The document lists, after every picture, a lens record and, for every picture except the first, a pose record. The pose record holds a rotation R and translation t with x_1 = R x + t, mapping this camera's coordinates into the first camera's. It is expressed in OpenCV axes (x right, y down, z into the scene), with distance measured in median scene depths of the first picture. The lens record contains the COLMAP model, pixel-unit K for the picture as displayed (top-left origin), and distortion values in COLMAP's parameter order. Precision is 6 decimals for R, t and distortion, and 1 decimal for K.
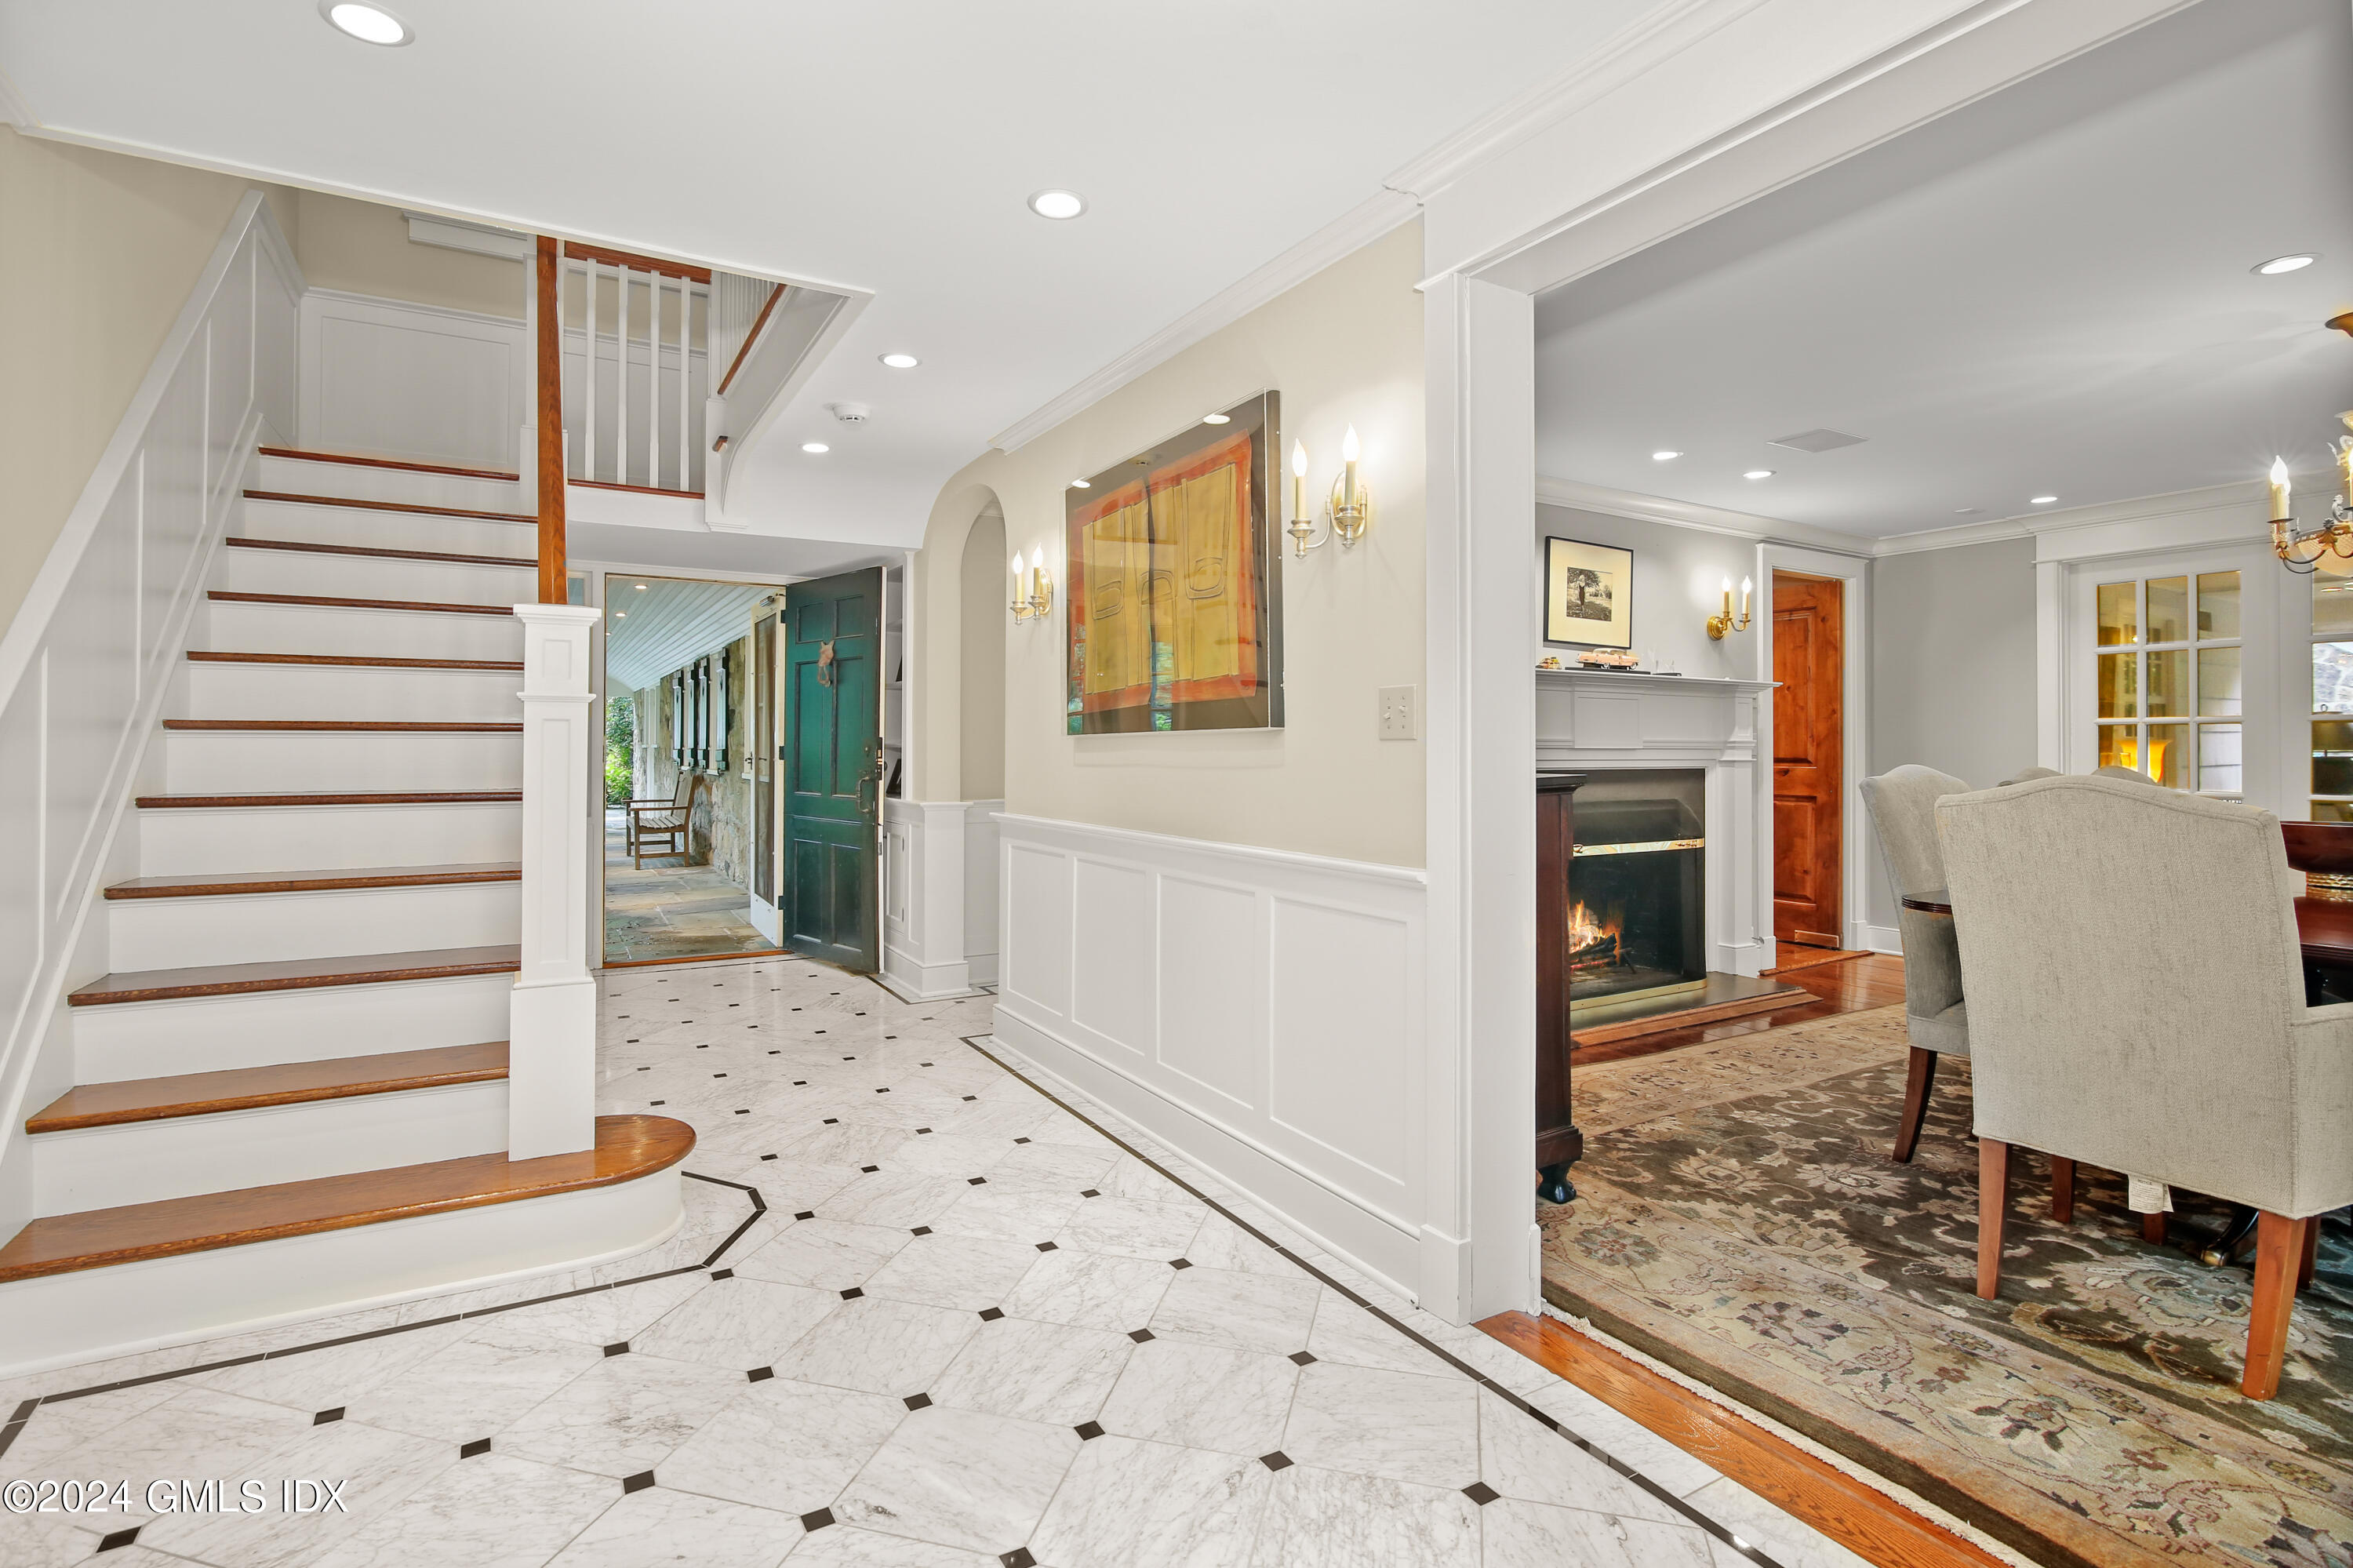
lens RADIAL K [[1106.4, 0, 1171.3], [0, 1106.4, 751.4], [0, 0, 1]] dist [-0.019280, 0.000850]
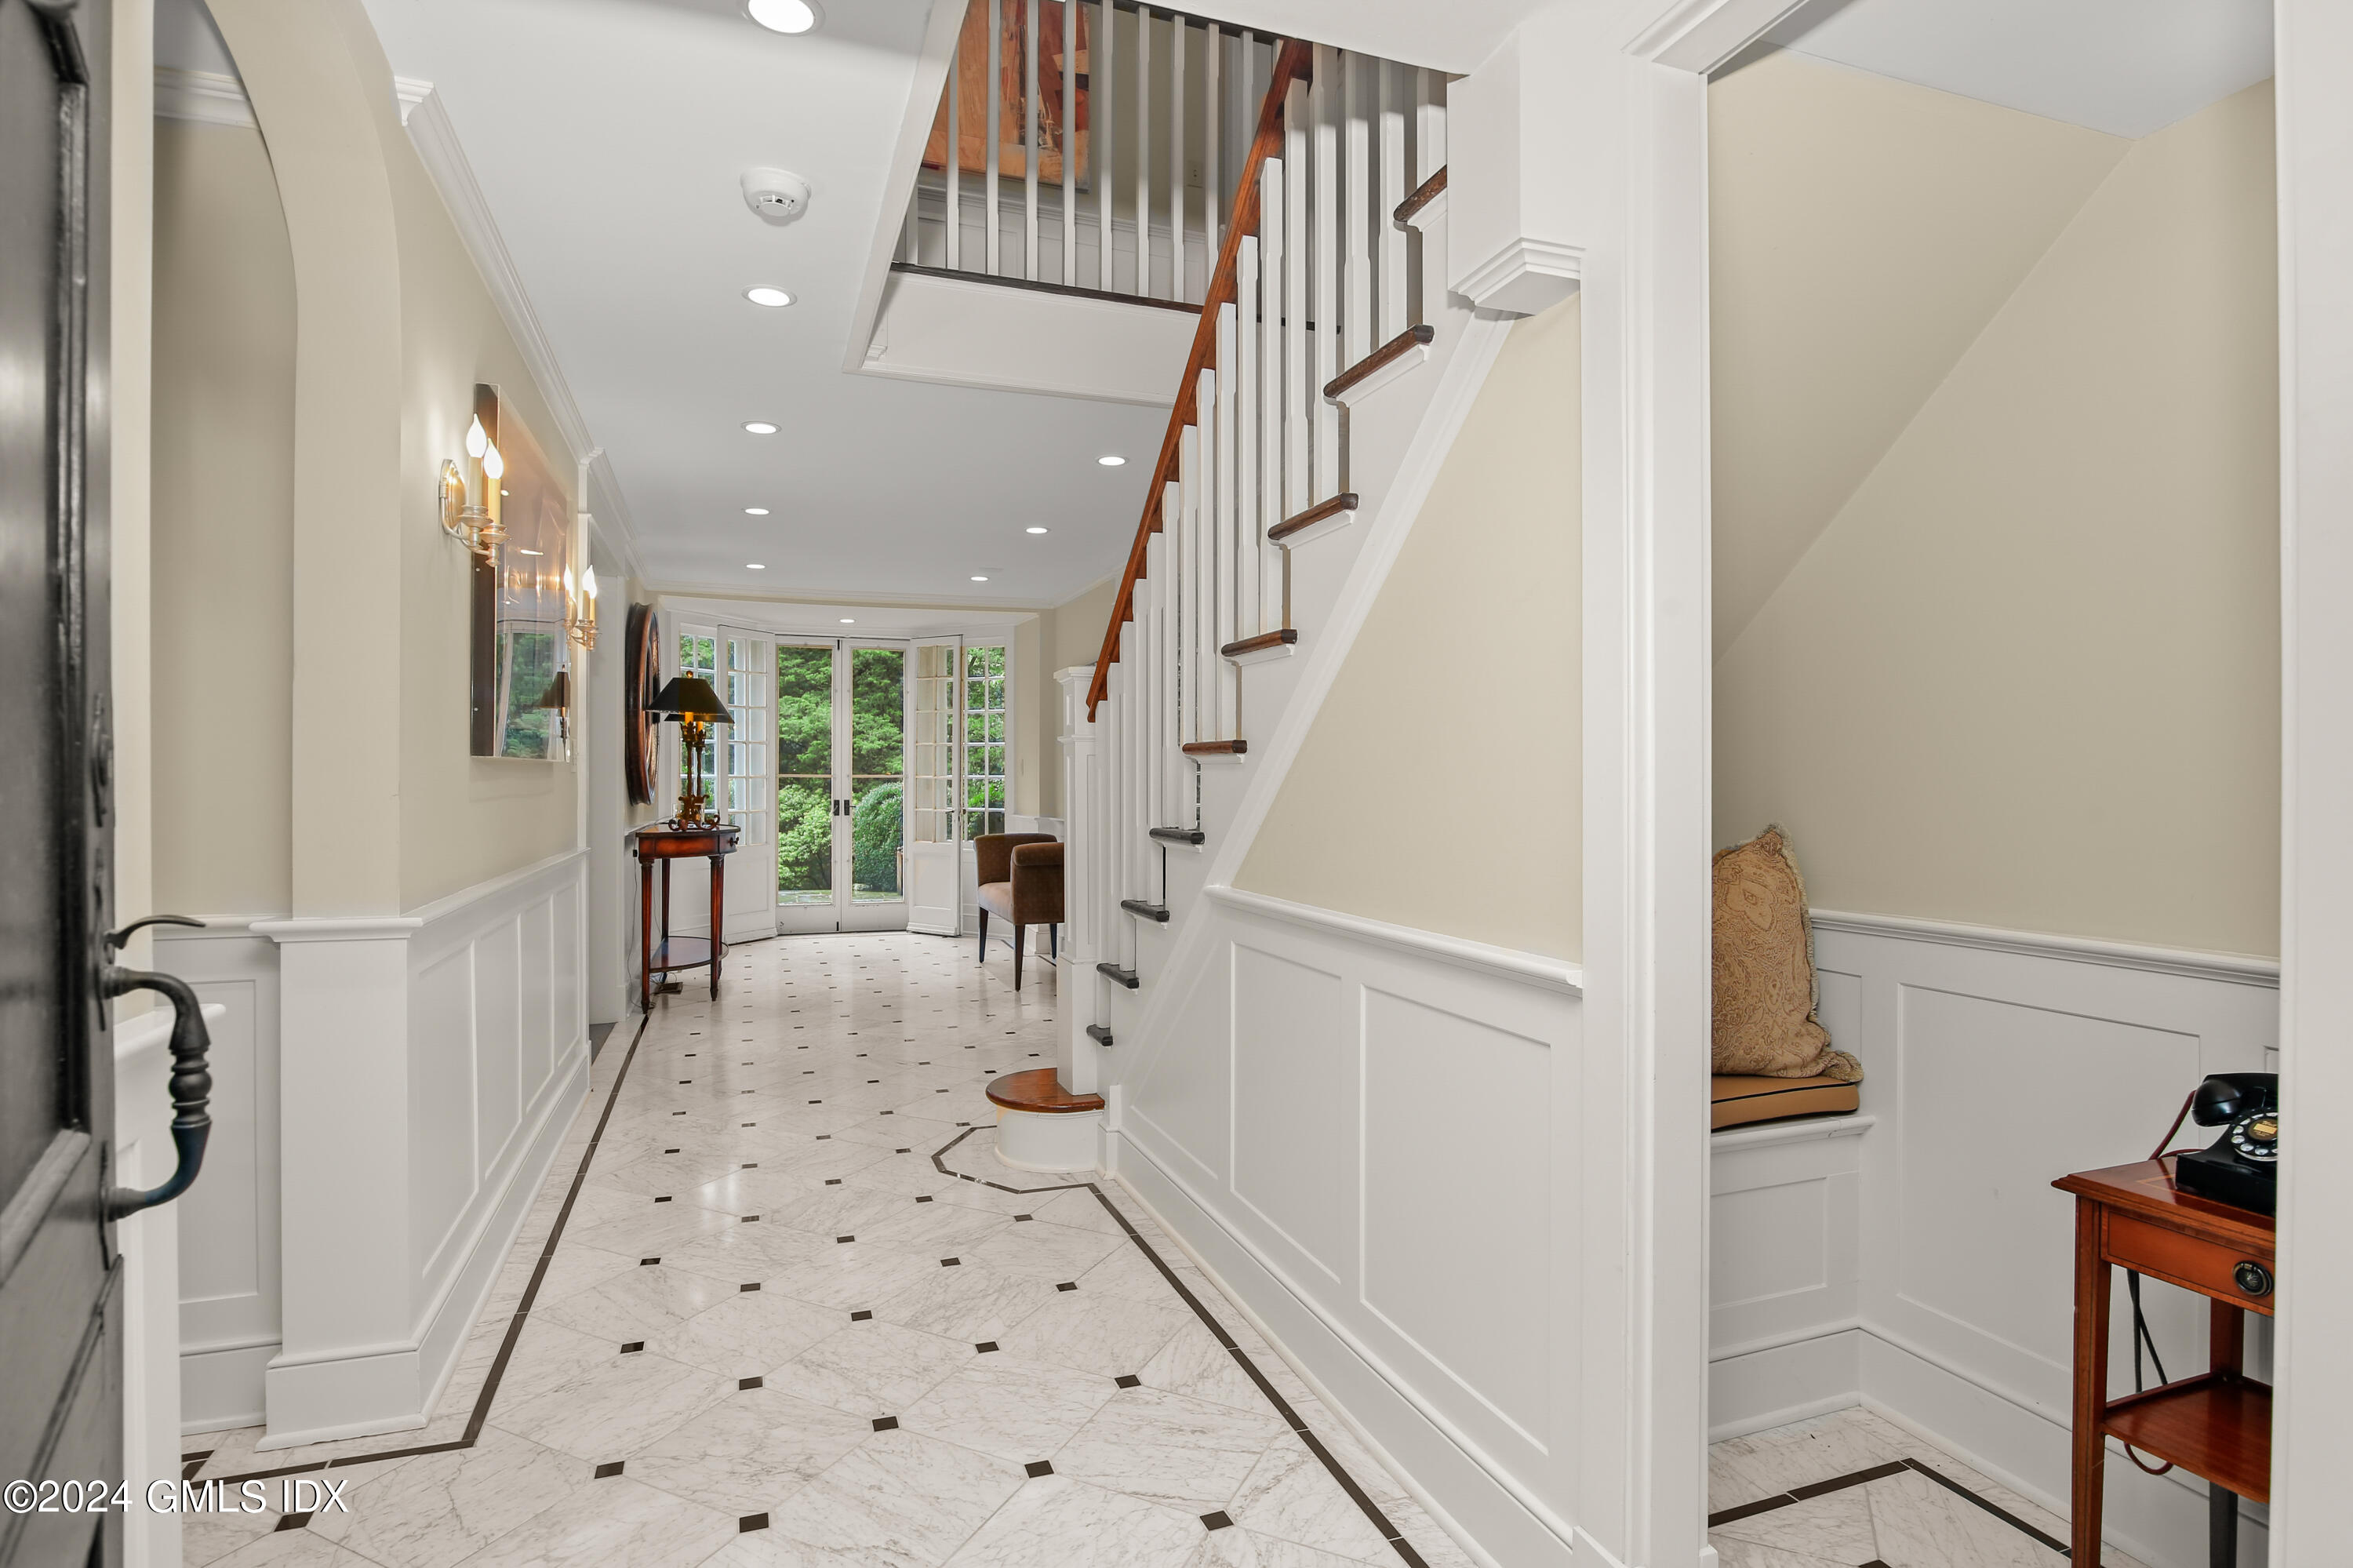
lens RADIAL K [[1106.4, 0, 1169.5], [0, 1106.4, 779.5], [0, 0, 1]] dist [-0.019280, 0.000850]
pose [[-0.984616, -0.003563, 0.174697, -0.763478], [-0.003255, 0.999993, 0.002050, -0.004455], [-0.174703, 0.001450, -0.984620, 1.961028]]
